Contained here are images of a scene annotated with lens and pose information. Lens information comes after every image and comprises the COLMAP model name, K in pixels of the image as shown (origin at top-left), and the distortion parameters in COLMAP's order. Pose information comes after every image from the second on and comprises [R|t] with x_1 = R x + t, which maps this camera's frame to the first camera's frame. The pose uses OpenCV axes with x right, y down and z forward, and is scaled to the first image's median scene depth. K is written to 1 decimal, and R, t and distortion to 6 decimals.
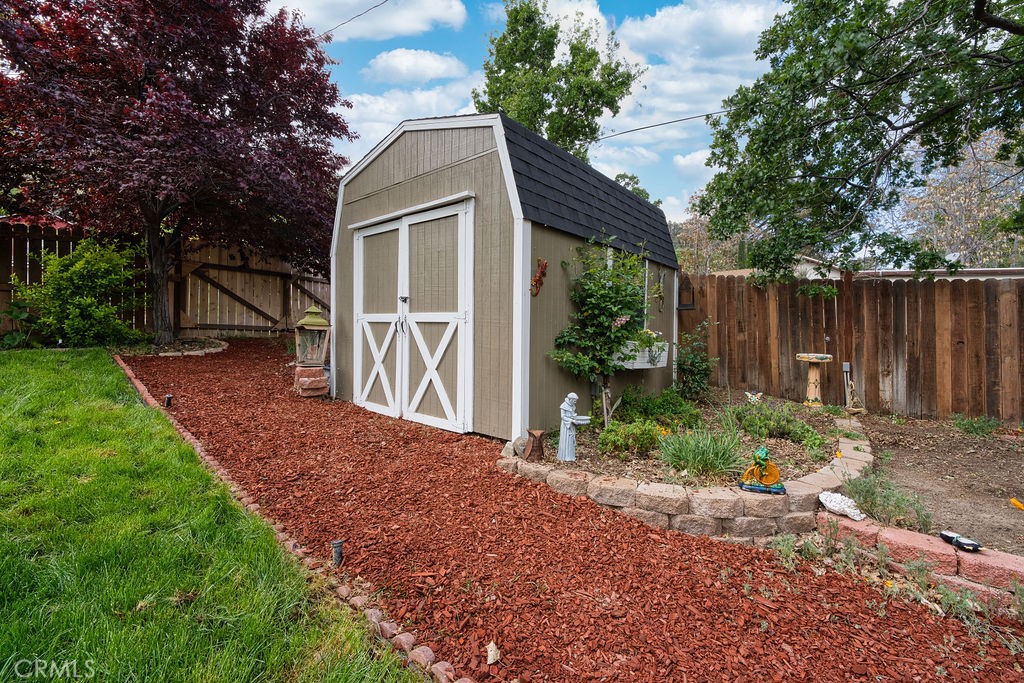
lens RADIAL K [[416.8, 0, 509.8], [0, 416.8, 343.5], [0, 0, 1]] dist [-0.013718, 0.001725]
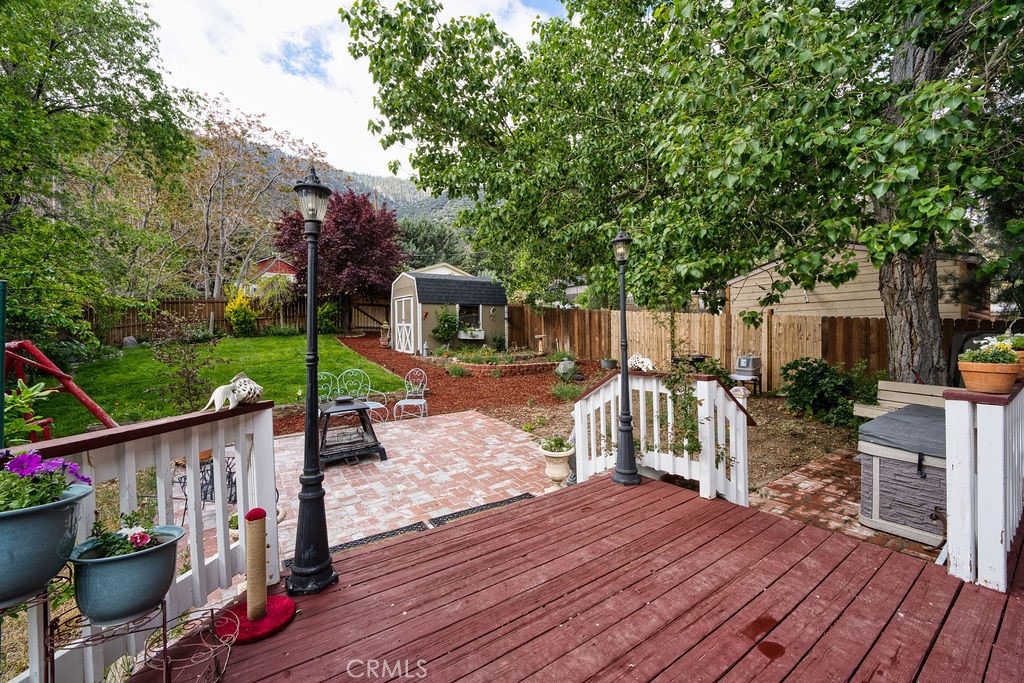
lens RADIAL K [[416.8, 0, 513.4], [0, 416.8, 339.3], [0, 0, 1]] dist [-0.013718, 0.001725]
pose [[0.959209, -0.002398, -0.282688, 1.718745], [0.003186, 0.999992, 0.002328, 0.058445], [0.282680, -0.003133, 0.959209, -2.264048]]
